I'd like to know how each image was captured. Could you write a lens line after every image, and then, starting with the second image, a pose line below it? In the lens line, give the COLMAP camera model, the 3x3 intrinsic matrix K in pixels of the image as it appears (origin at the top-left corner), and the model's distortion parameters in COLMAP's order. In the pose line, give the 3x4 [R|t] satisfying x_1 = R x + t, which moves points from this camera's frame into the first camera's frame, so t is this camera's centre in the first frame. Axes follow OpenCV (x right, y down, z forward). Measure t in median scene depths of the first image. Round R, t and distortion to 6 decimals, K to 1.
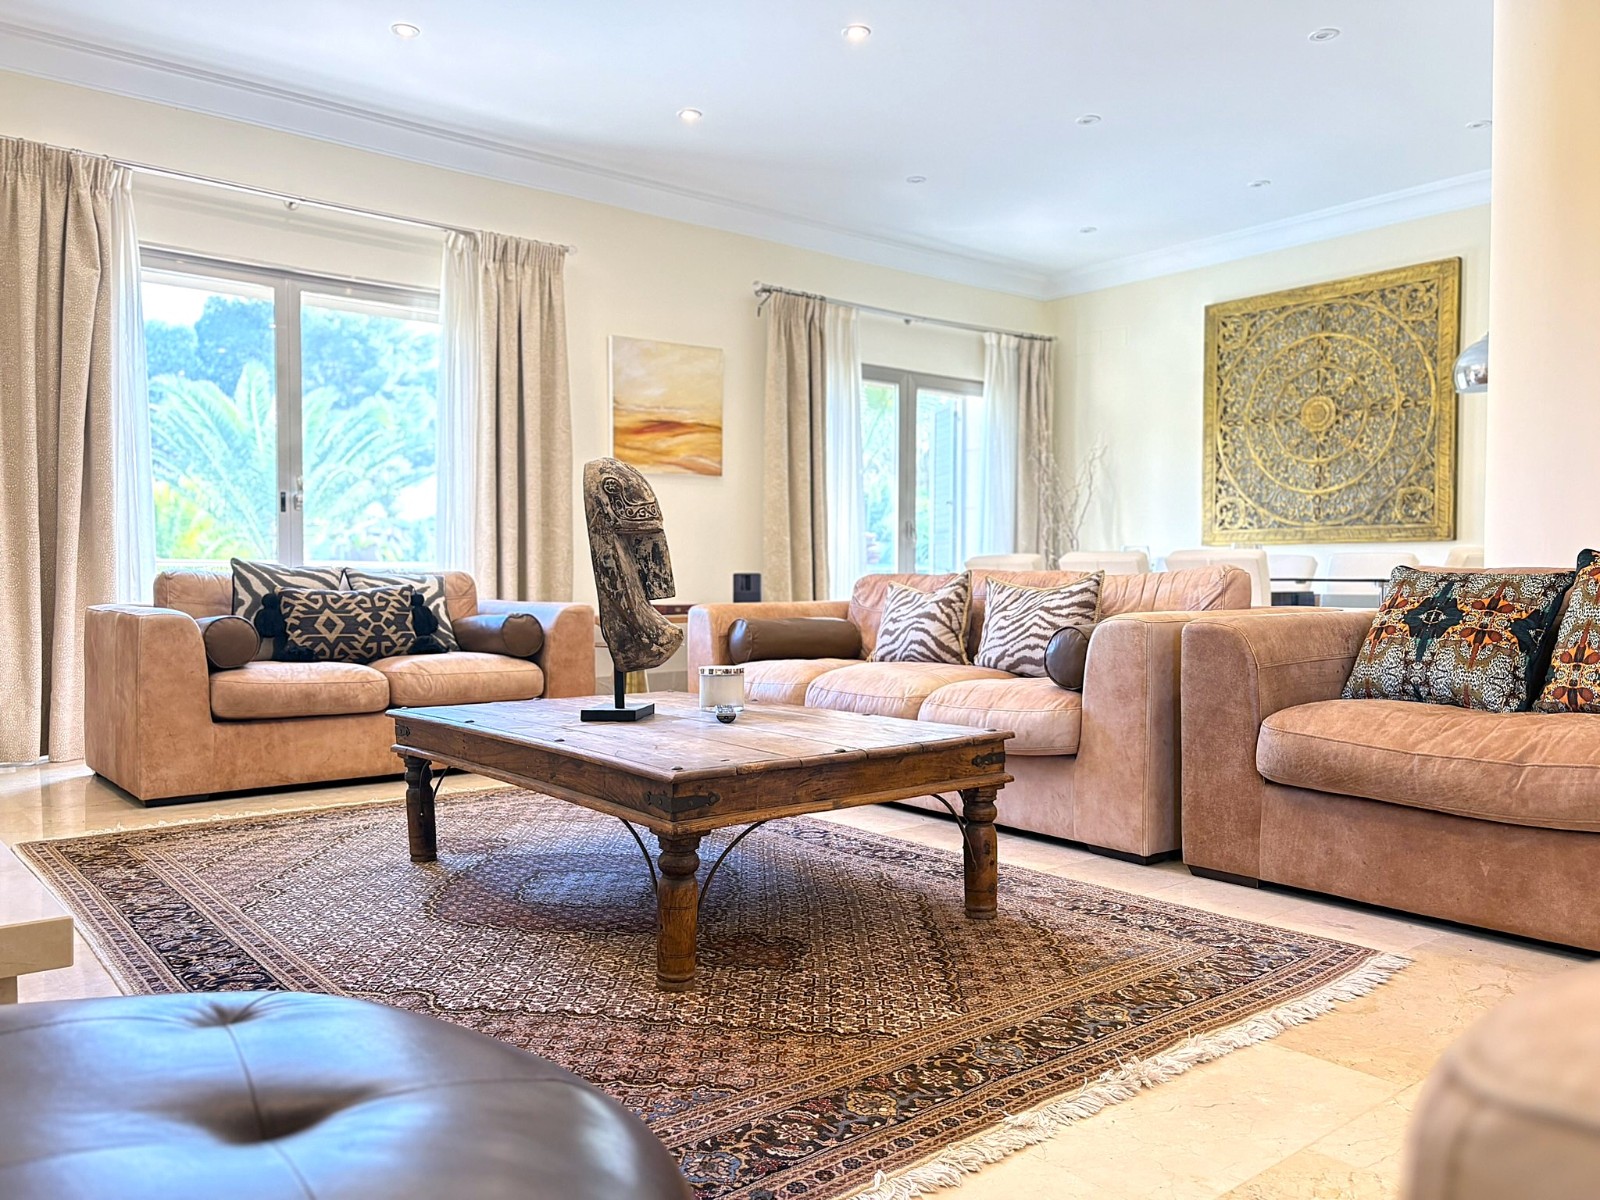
lens RADIAL K [[1249.9, 0, 800.0], [0, 1249.9, 600.0], [0, 0, 1]] dist [0.023520, -0.001305]
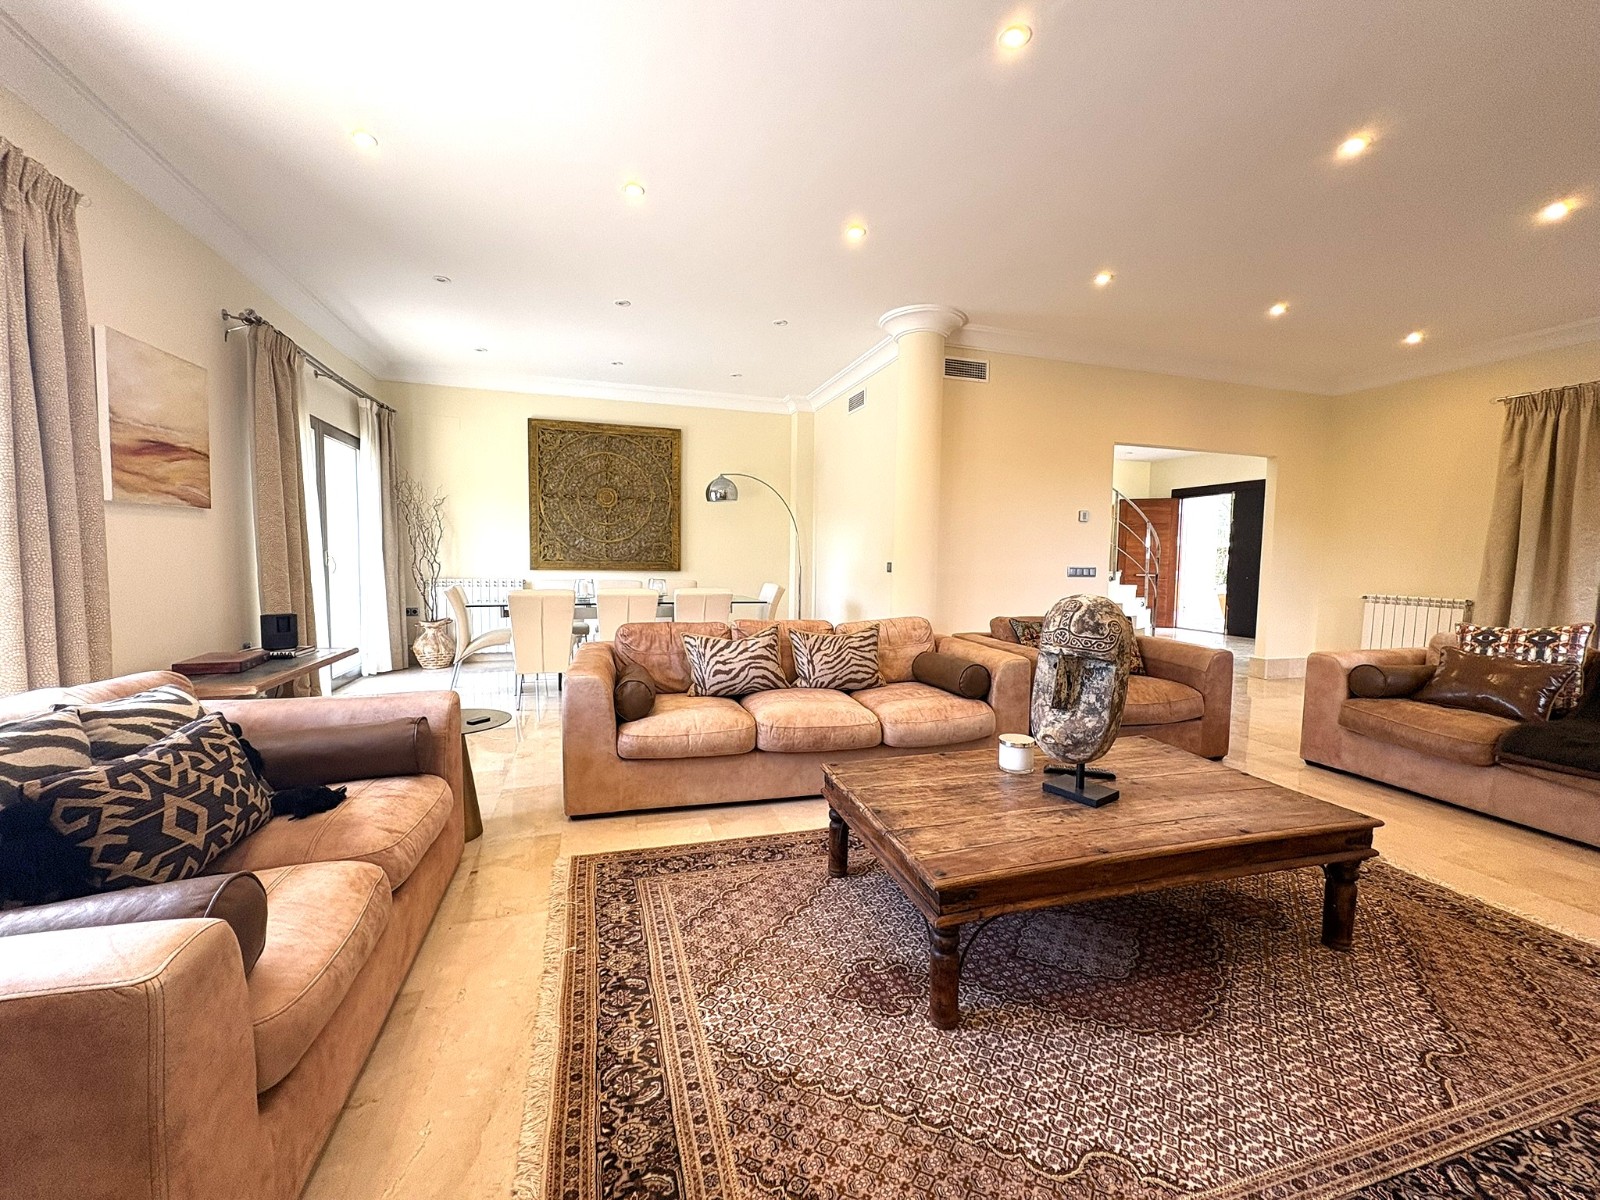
lens RADIAL K [[637.9, 0, 800.0], [0, 637.9, 600.0], [0, 0, 1]] dist [-0.000261, -0.000284]
pose [[0.367753, -0.057853, 0.928122, -0.512175], [-0.000003, 0.998063, 0.062214, -0.091119], [-0.929924, -0.022882, 0.367040, 0.626074]]
